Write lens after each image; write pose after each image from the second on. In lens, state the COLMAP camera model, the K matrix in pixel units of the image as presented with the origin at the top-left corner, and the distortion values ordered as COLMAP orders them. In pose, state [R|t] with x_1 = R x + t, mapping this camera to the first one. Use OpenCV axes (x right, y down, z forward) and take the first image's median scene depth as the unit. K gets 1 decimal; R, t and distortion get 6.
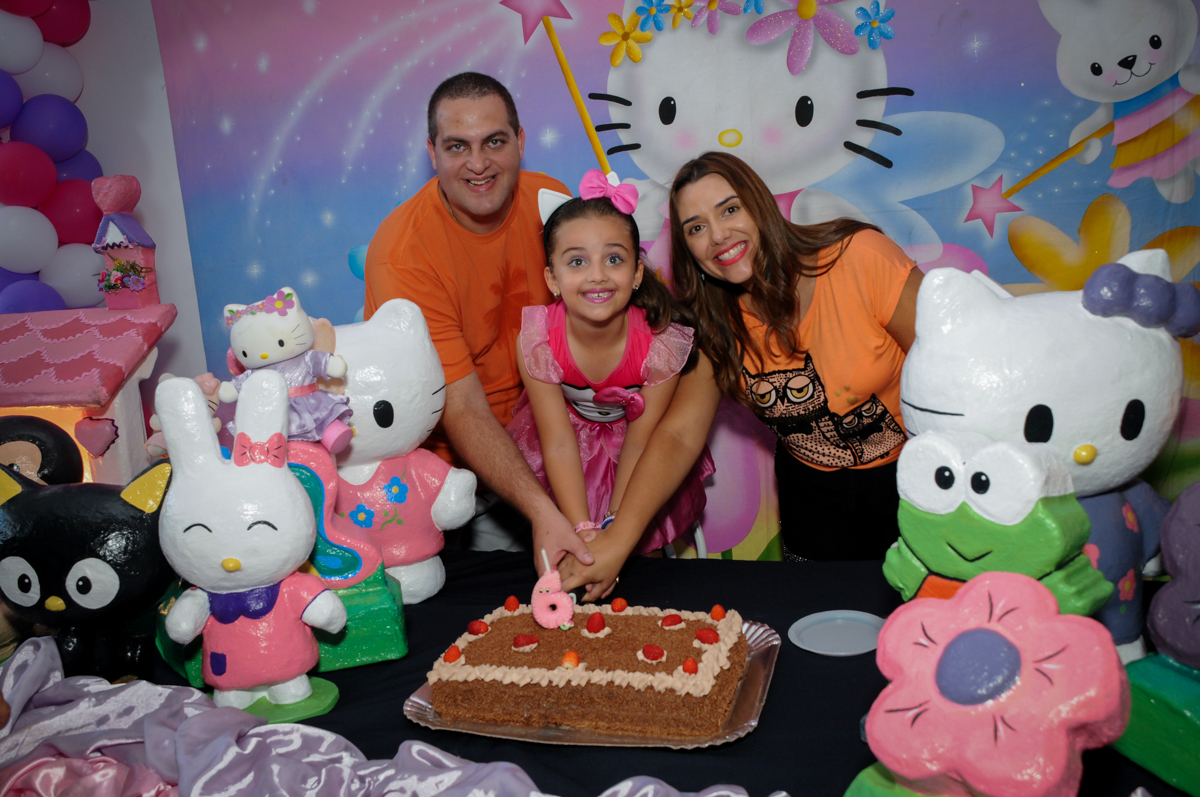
lens RADIAL K [[921.7, 0, 596.8], [0, 921.7, 411.7], [0, 0, 1]] dist [-0.120778, 0.055456]
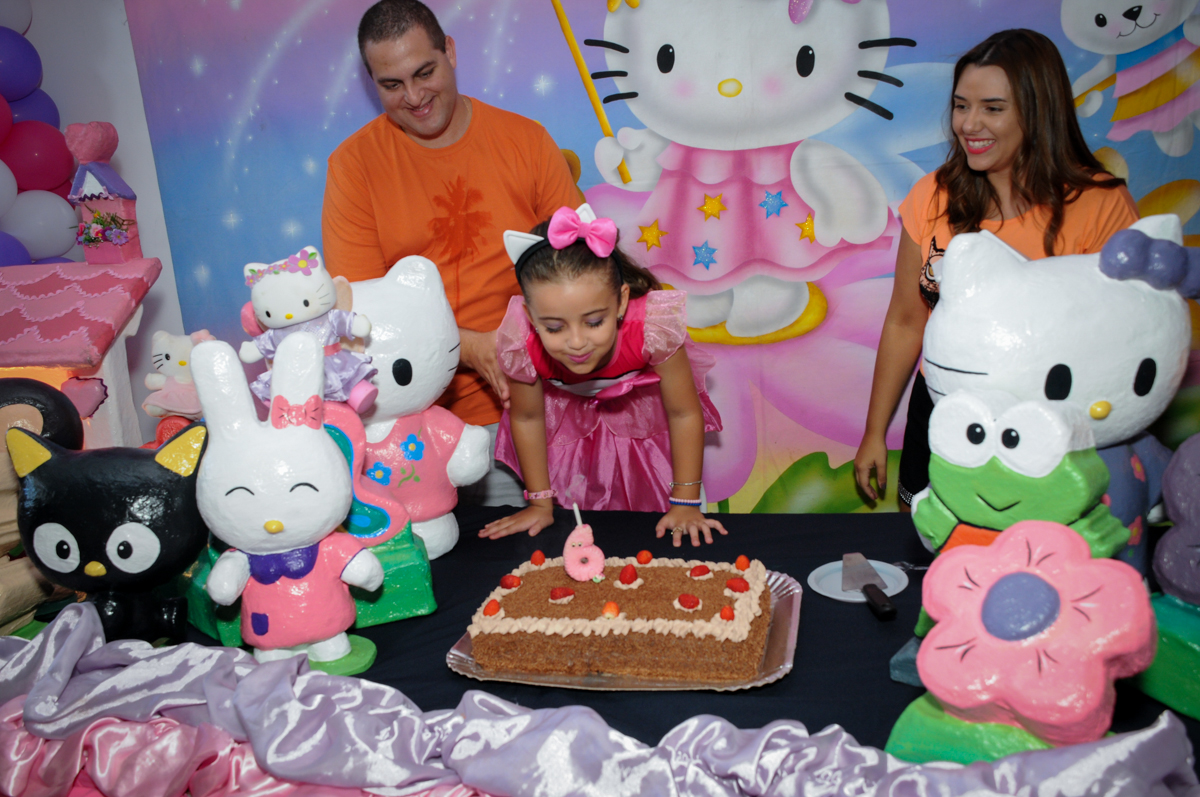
lens RADIAL K [[960.5, 0, 605.0], [0, 960.5, 411.0], [0, 0, 1]] dist [-0.109622, 0.082407]
pose [[0.998418, -0.010725, 0.055194, -0.076506], [0.007627, 0.998400, 0.056038, -0.013195], [-0.055707, -0.055528, 0.996902, -0.059791]]
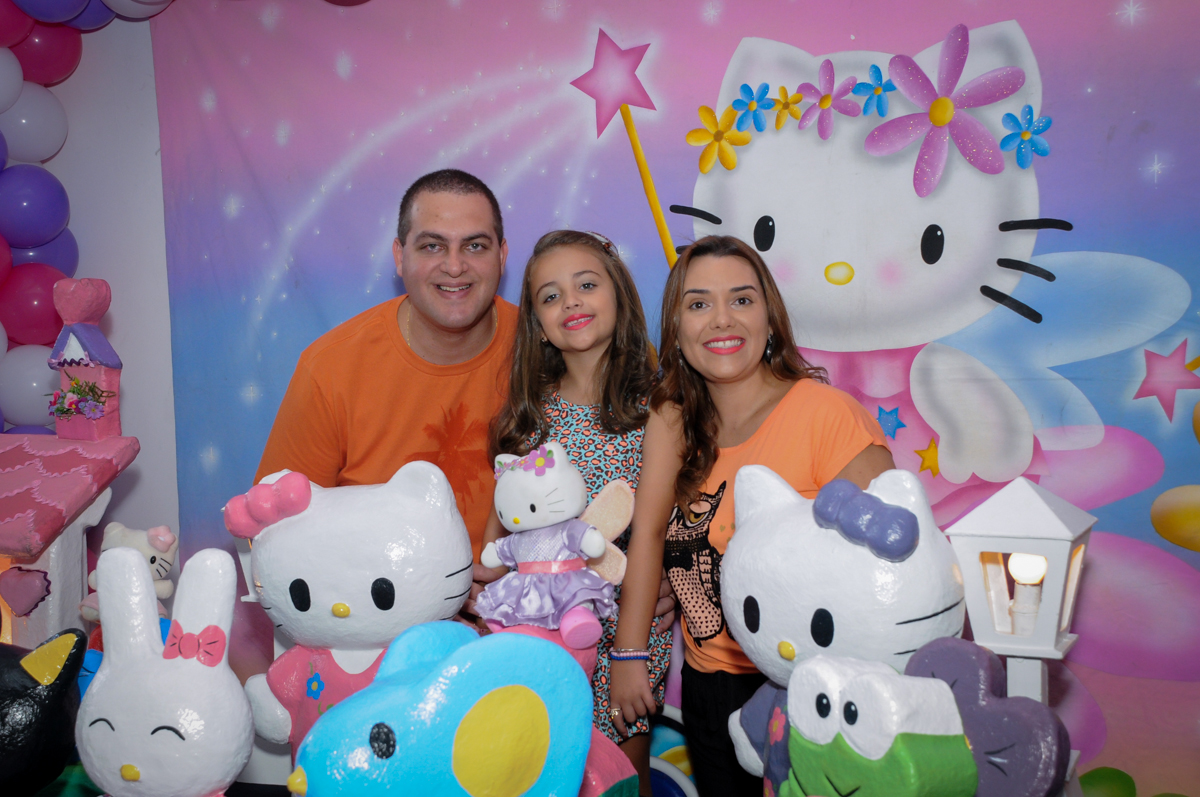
lens RADIAL K [[1485.3, 0, 608.2], [0, 1485.3, 447.1], [0, 0, 1]] dist [-0.025601, 0.000000]
pose [[0.984492, 0.065523, -0.162736, 0.260826], [-0.083206, 0.991056, -0.104330, -0.009381], [0.154444, 0.116253, 0.981138, -0.387369]]
